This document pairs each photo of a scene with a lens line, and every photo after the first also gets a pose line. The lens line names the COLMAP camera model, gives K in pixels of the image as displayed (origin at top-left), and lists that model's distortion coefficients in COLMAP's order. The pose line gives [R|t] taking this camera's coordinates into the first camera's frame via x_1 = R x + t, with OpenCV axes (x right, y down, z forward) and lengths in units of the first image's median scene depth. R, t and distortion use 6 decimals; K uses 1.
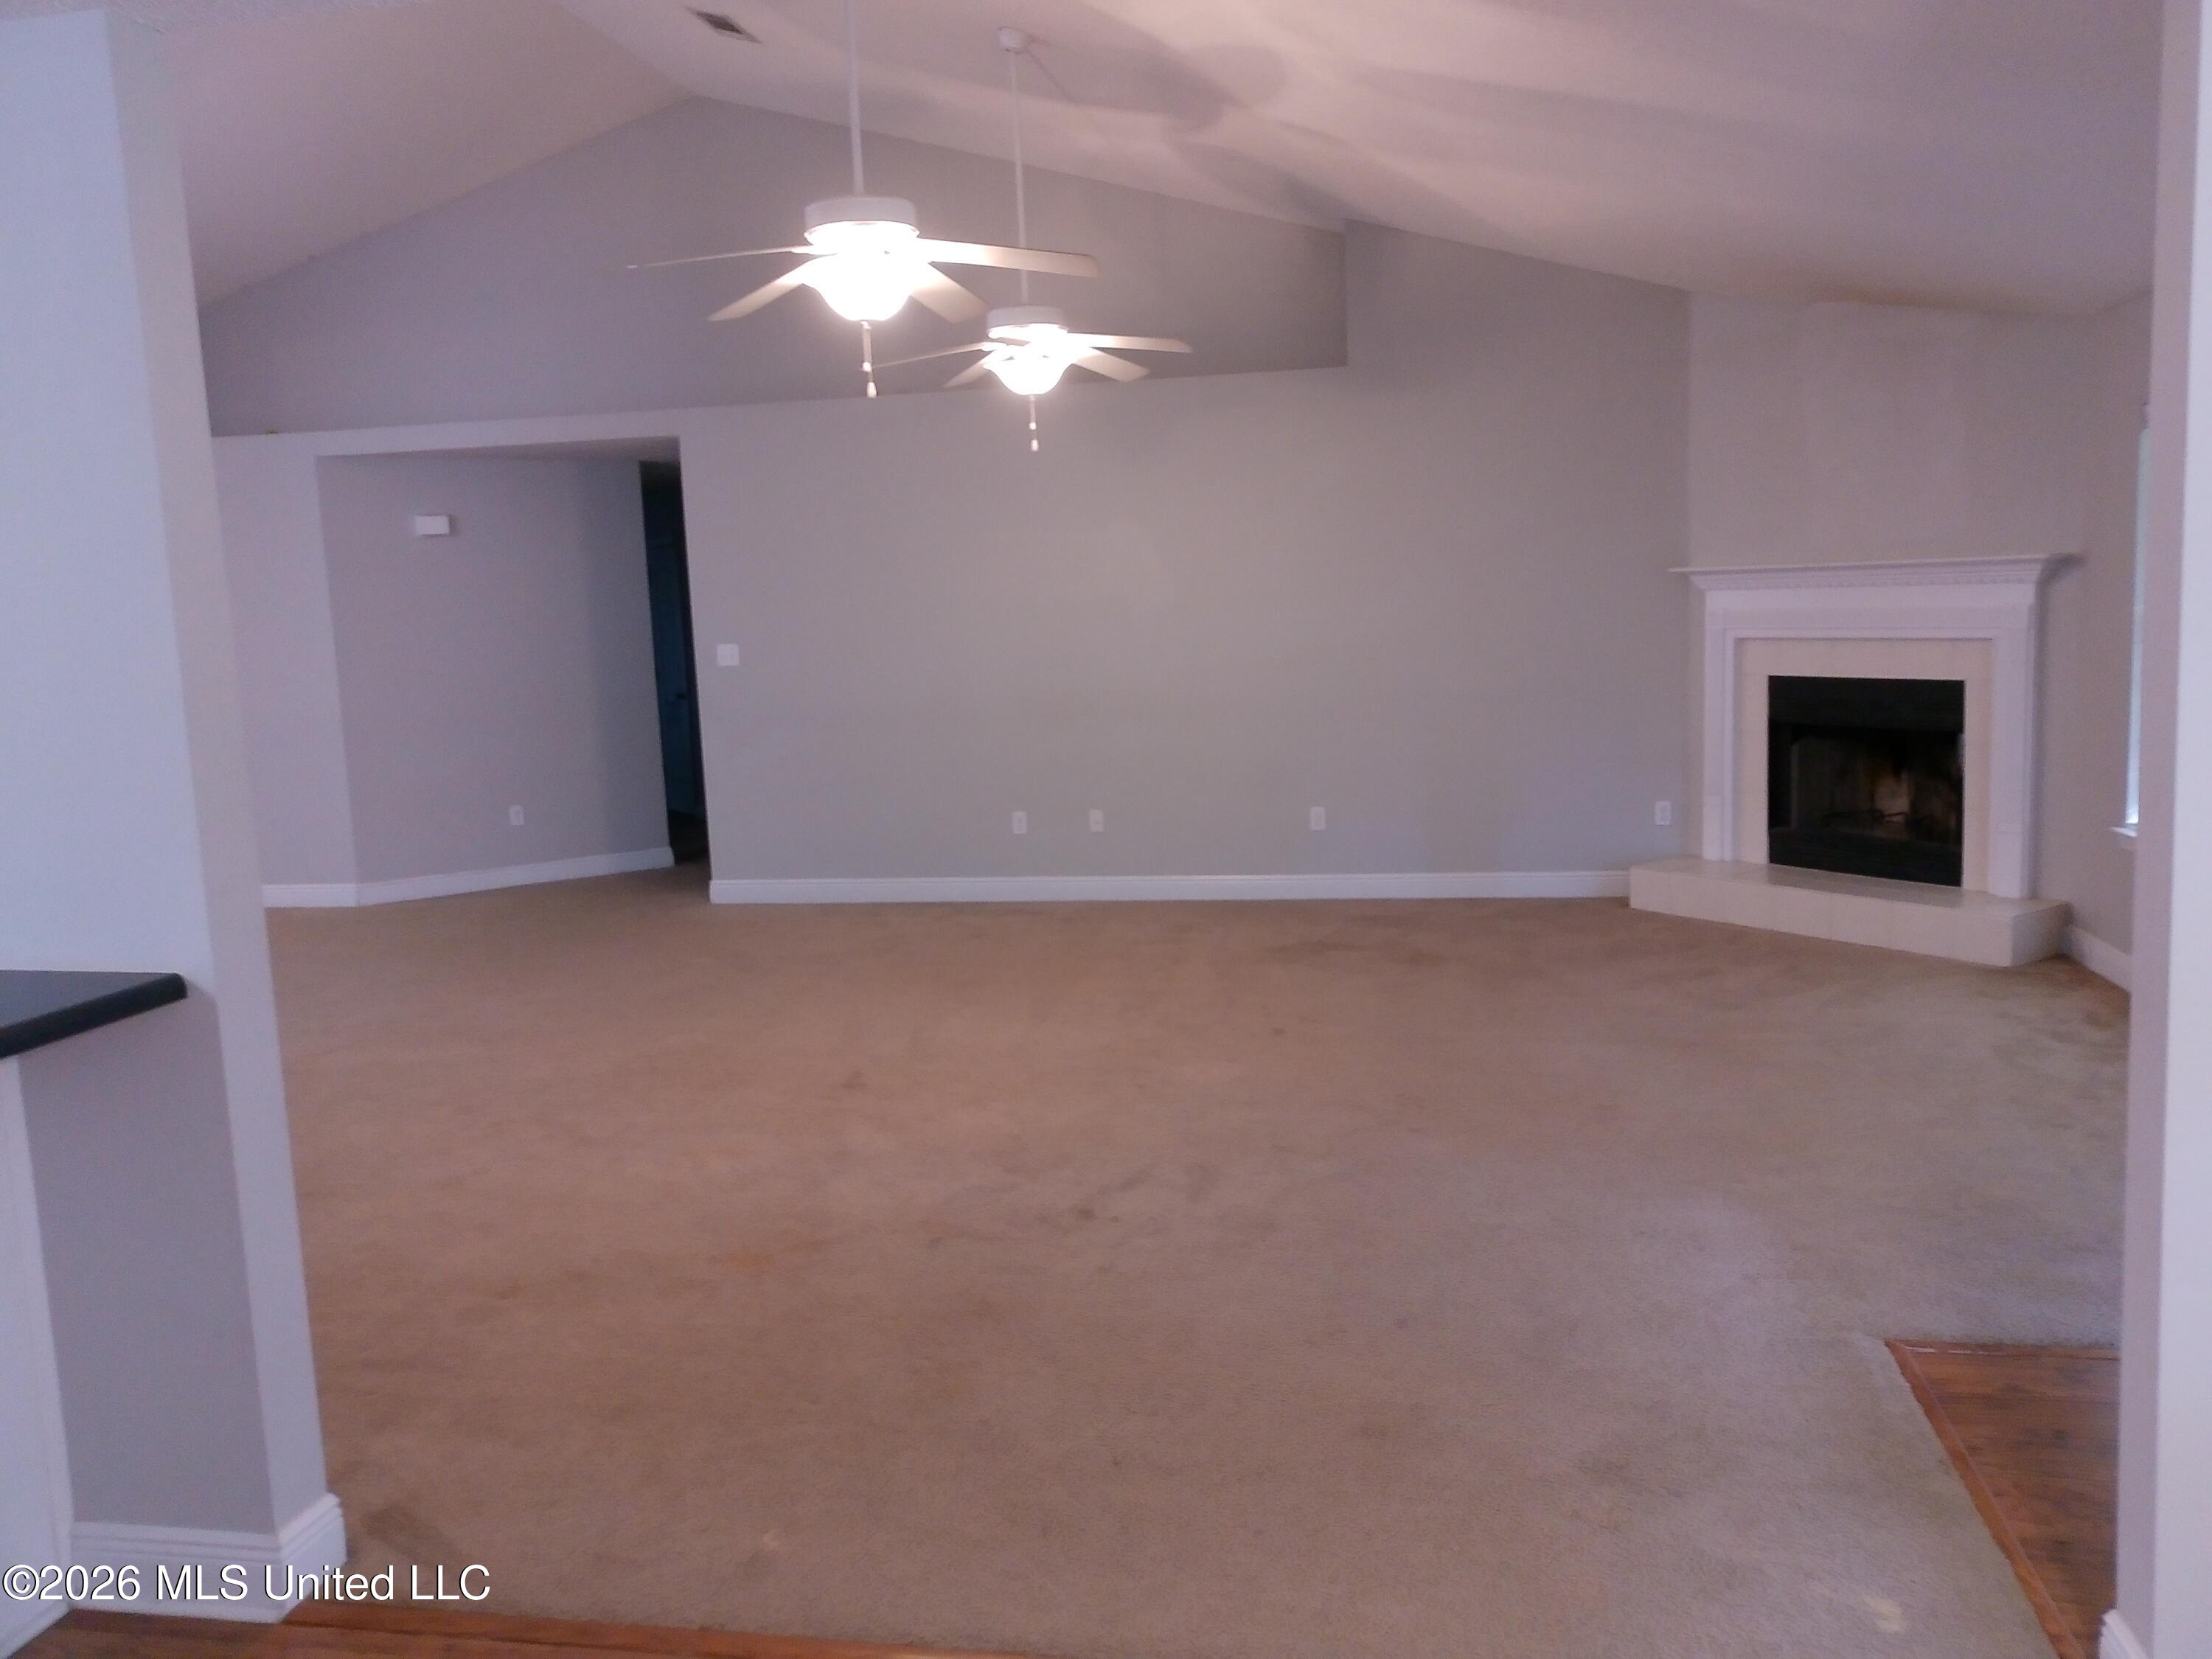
lens RADIAL K [[1715.7, 0, 1106.0], [0, 1715.7, 829.5], [0, 0, 1]] dist [0.012339, 0.000137]
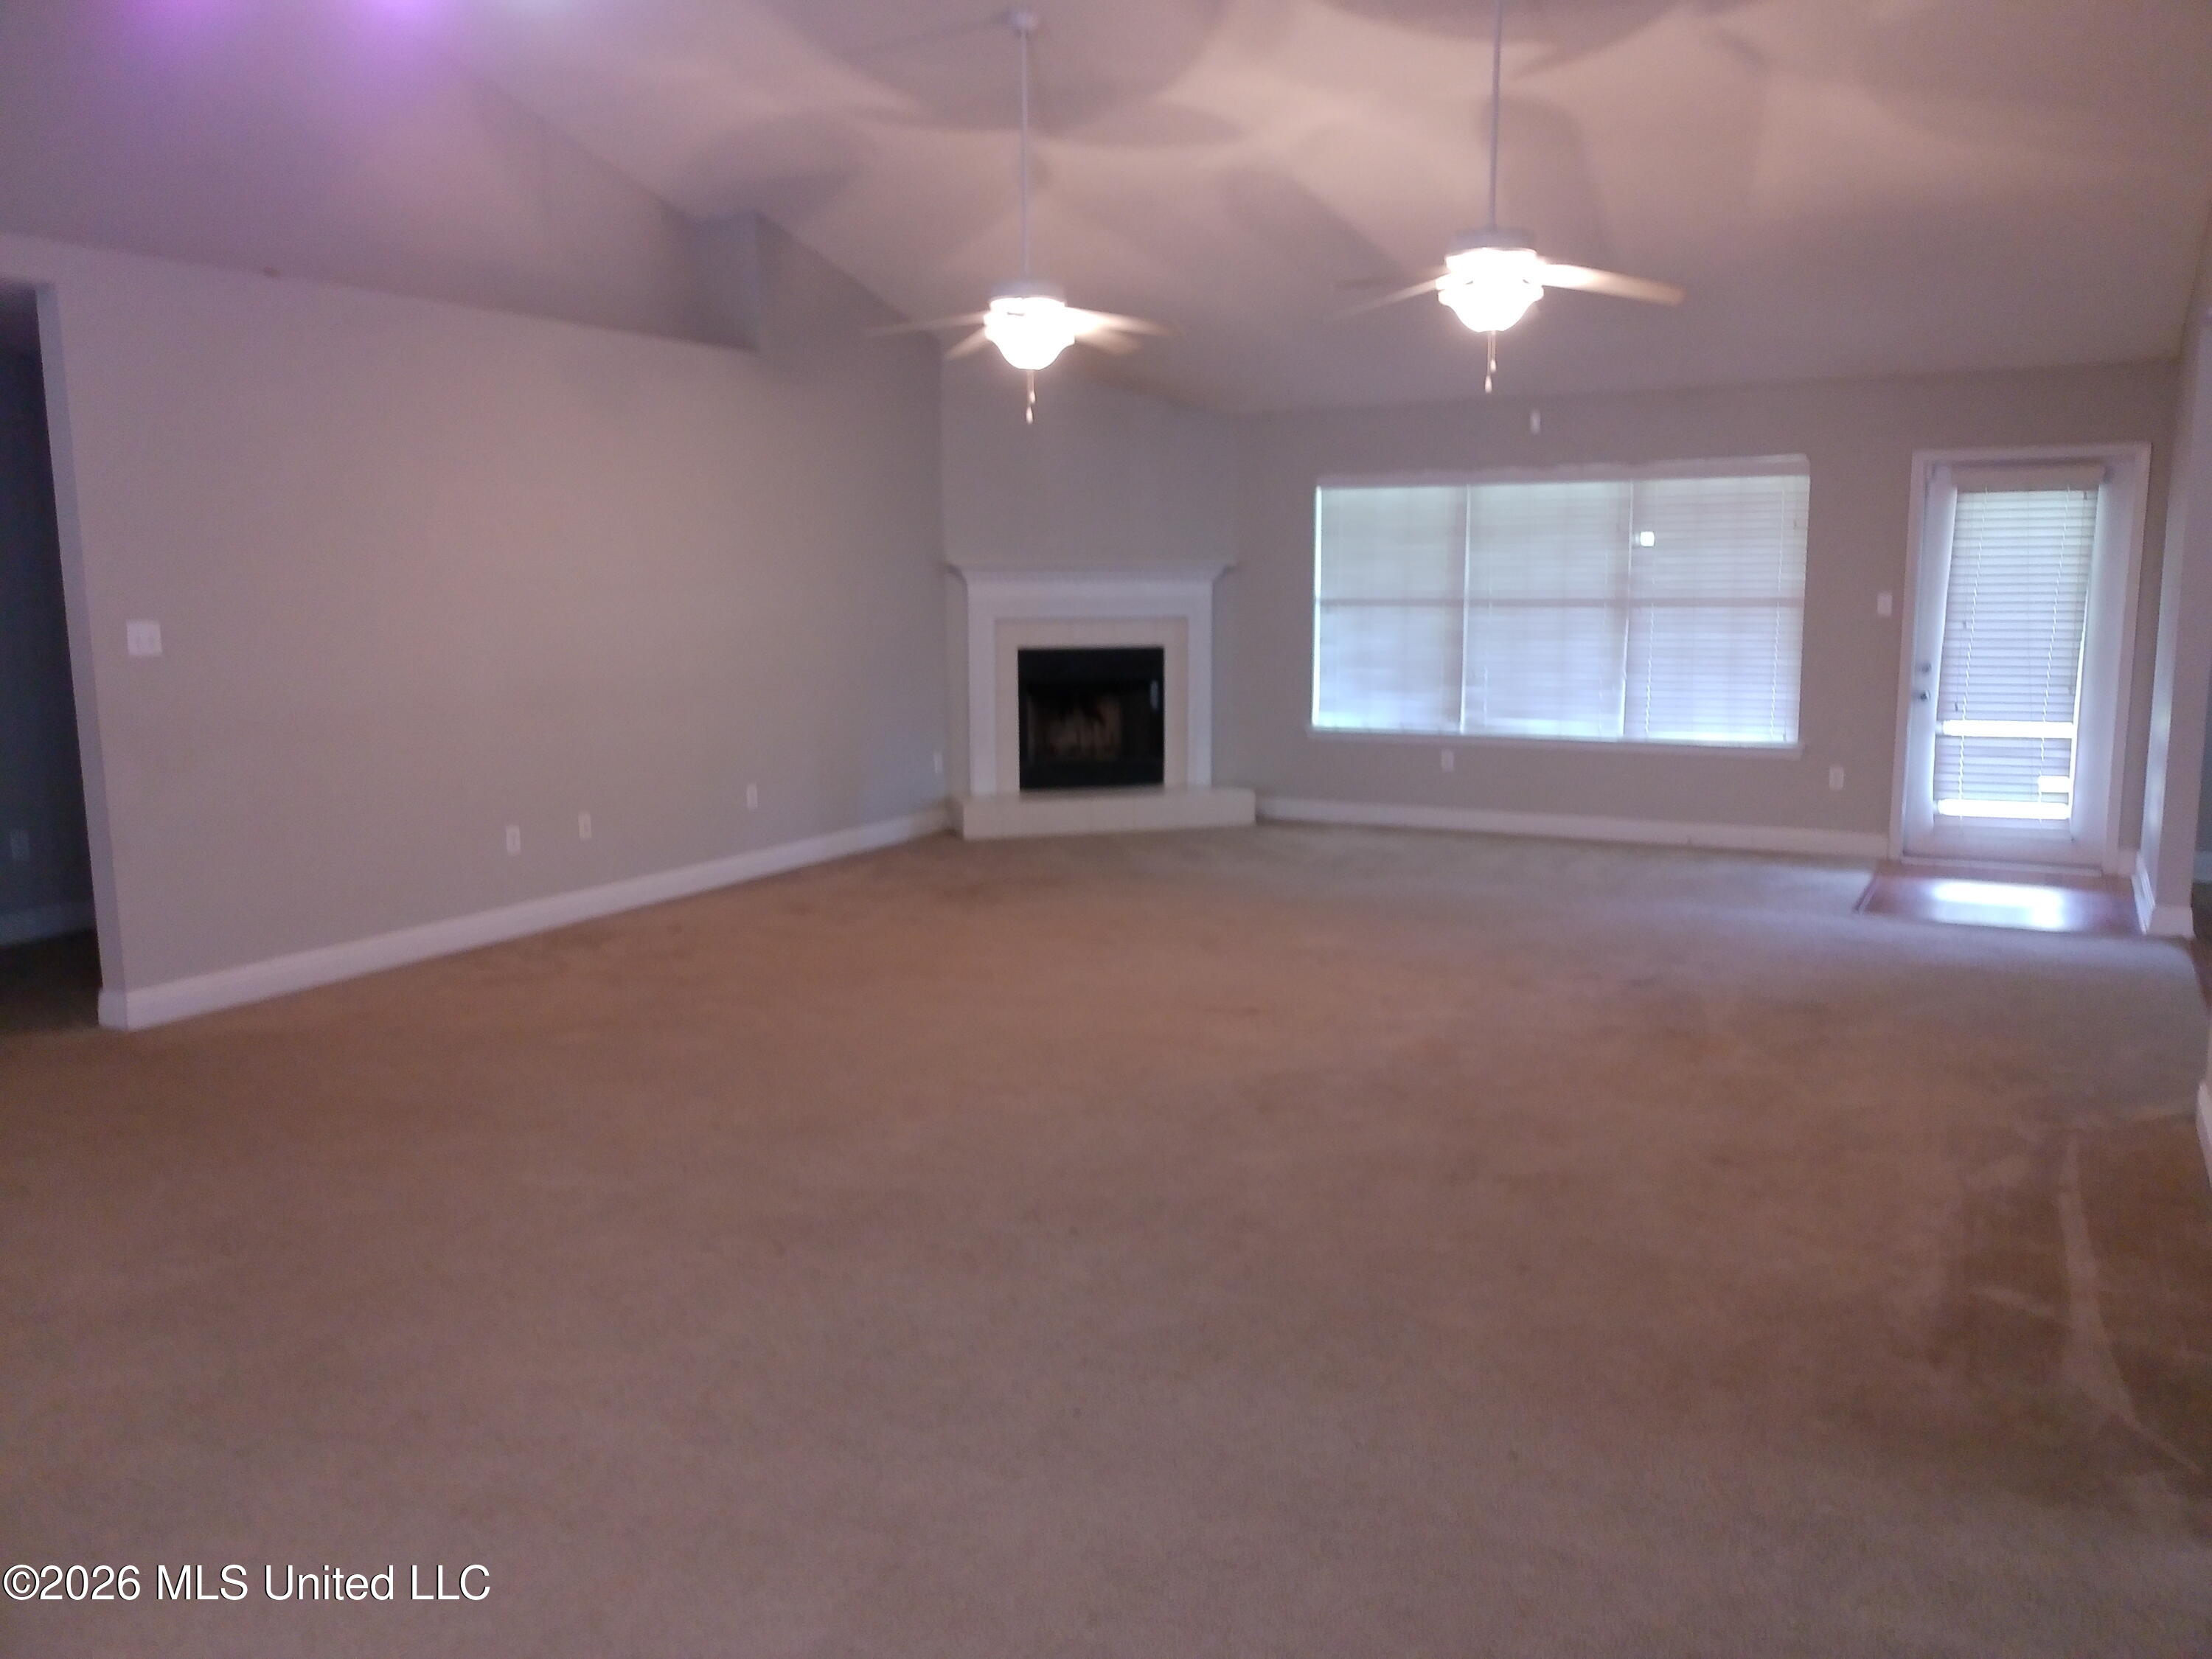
lens RADIAL K [[1715.7, 0, 1106.0], [0, 1715.7, 829.5], [0, 0, 1]] dist [0.012339, 0.000137]
pose [[0.302362, -0.106827, 0.947188, -0.837312], [0.121738, 0.989890, 0.072782, -0.038531], [-0.945387, 0.093303, 0.312310, 0.530479]]
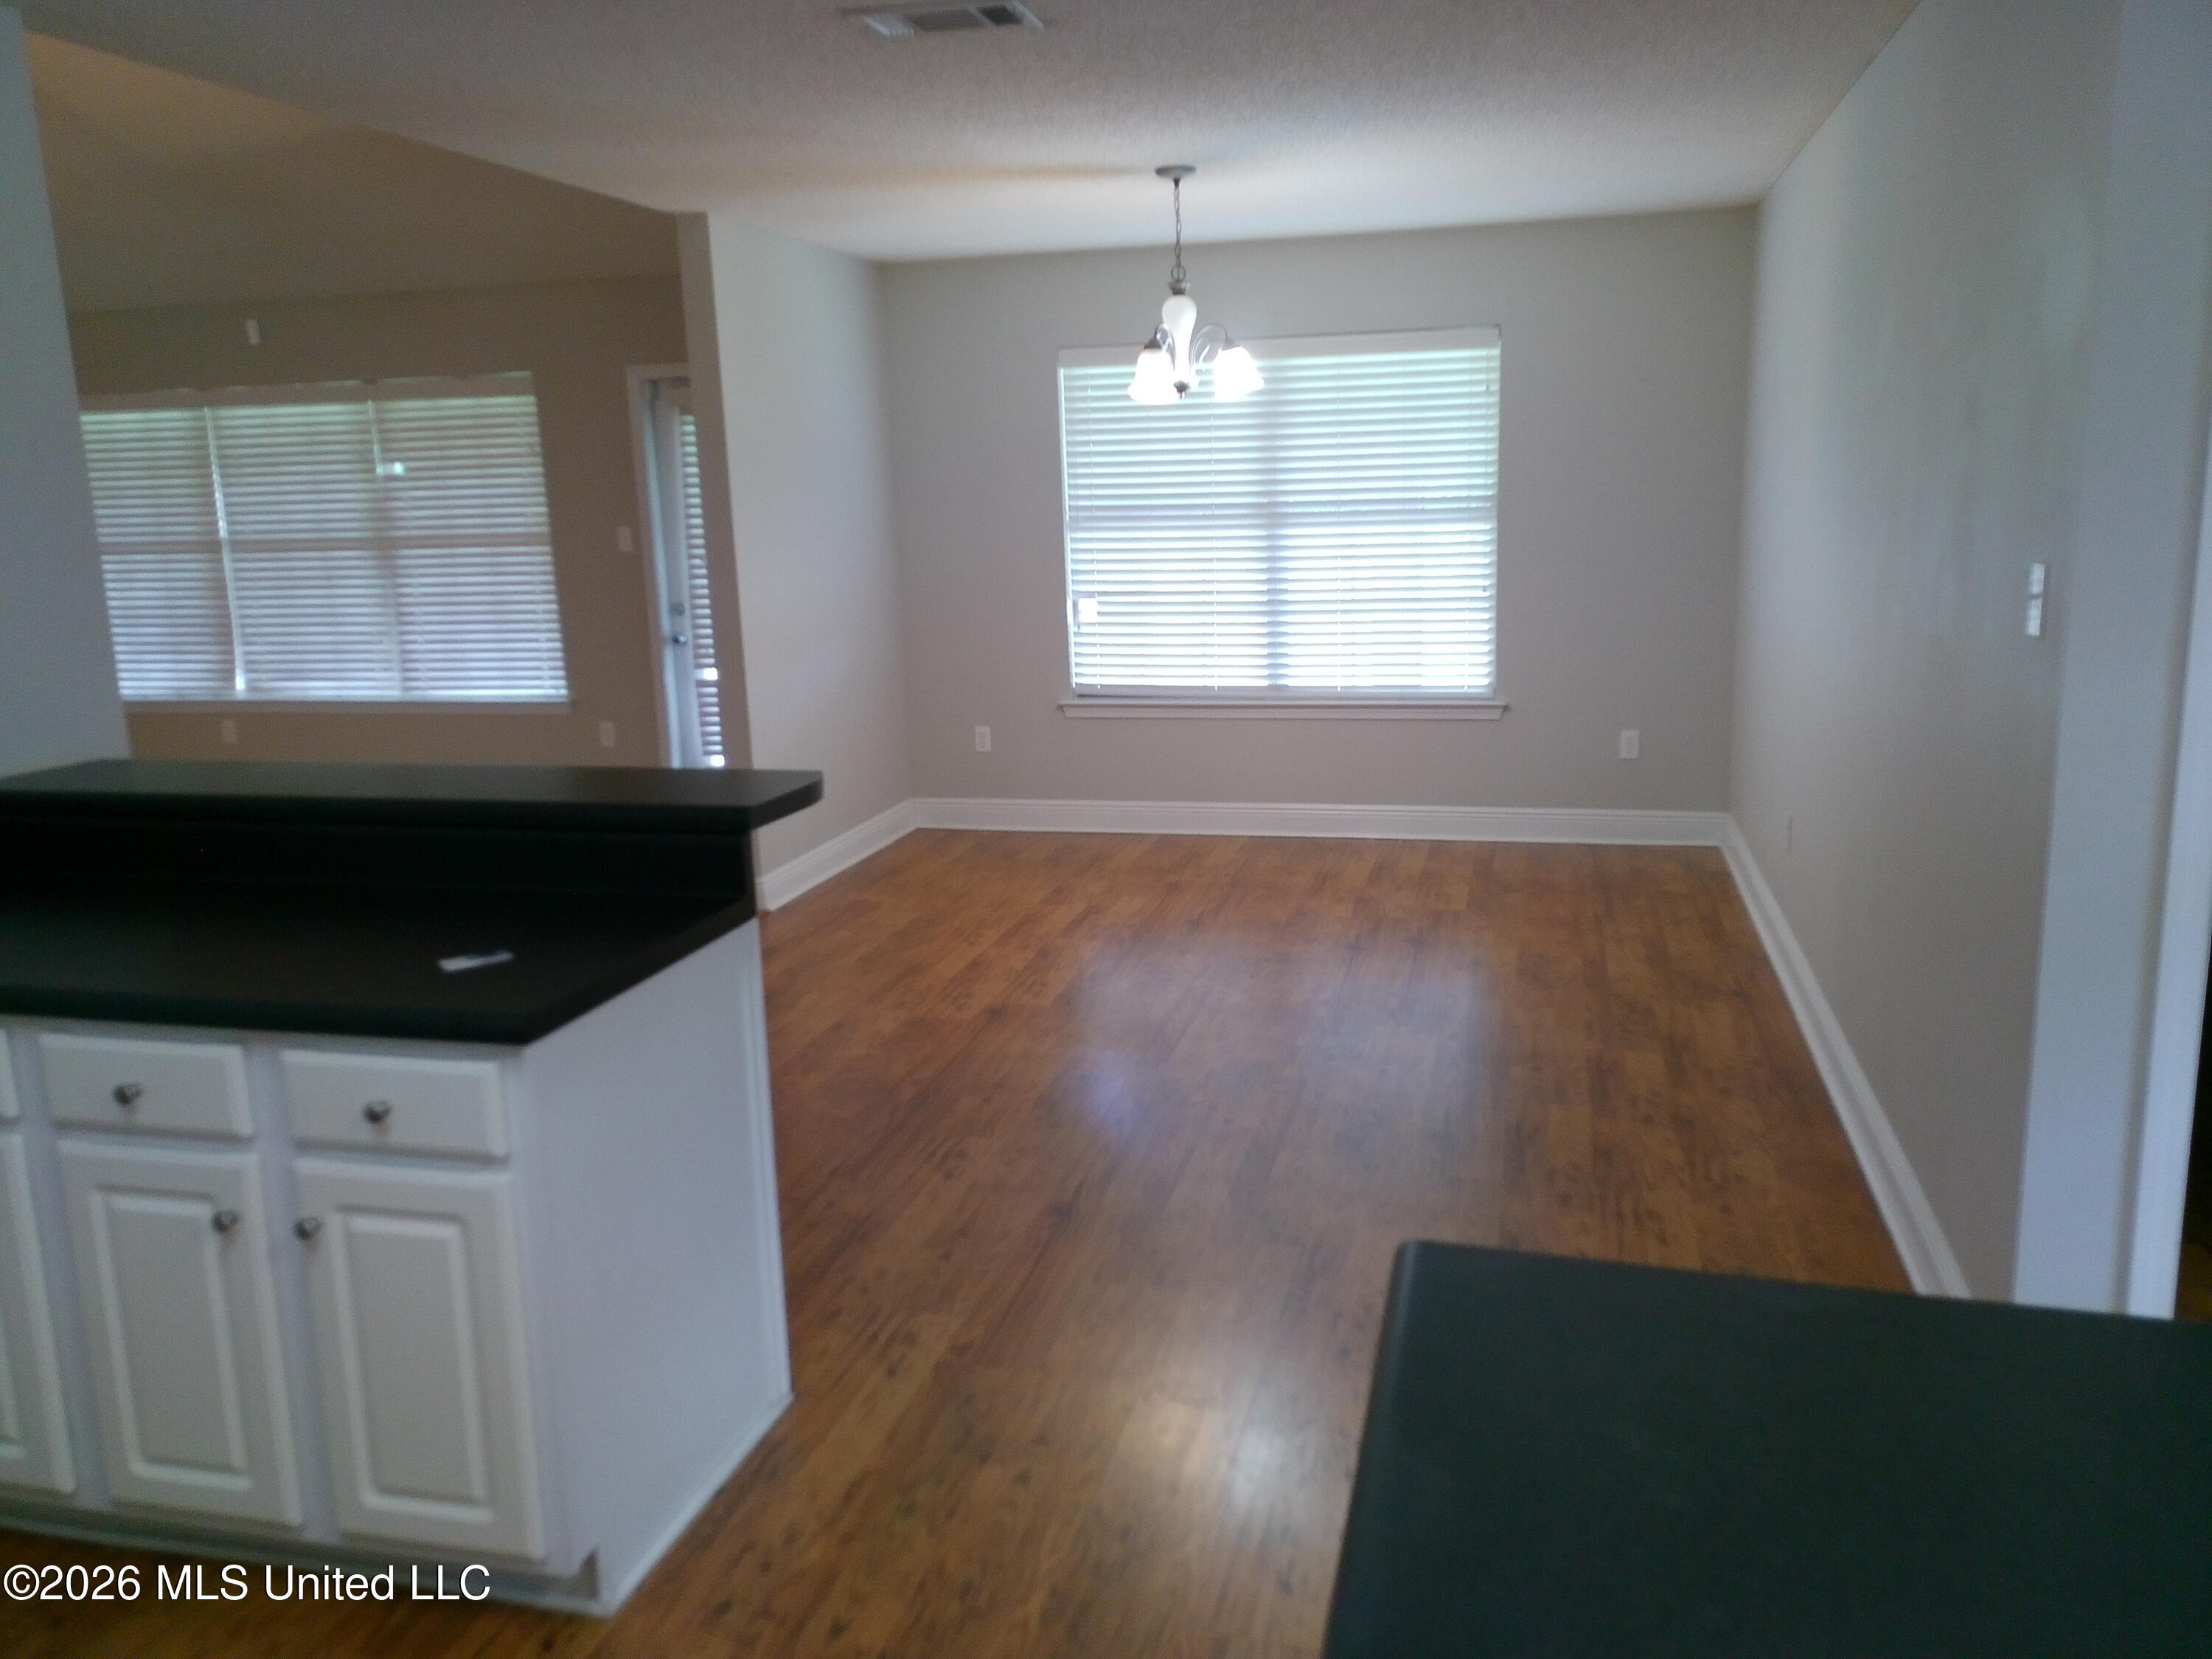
lens RADIAL K [[1695.2, 0, 1106.0], [0, 1695.2, 829.5], [0, 0, 1]] dist [0.025013, 0.003058]
pose [[0.067809, -0.166306, 0.983740, -0.590578], [0.159466, 0.975140, 0.153860, 0.016941], [-0.984872, 0.146440, 0.092644, 0.041763]]
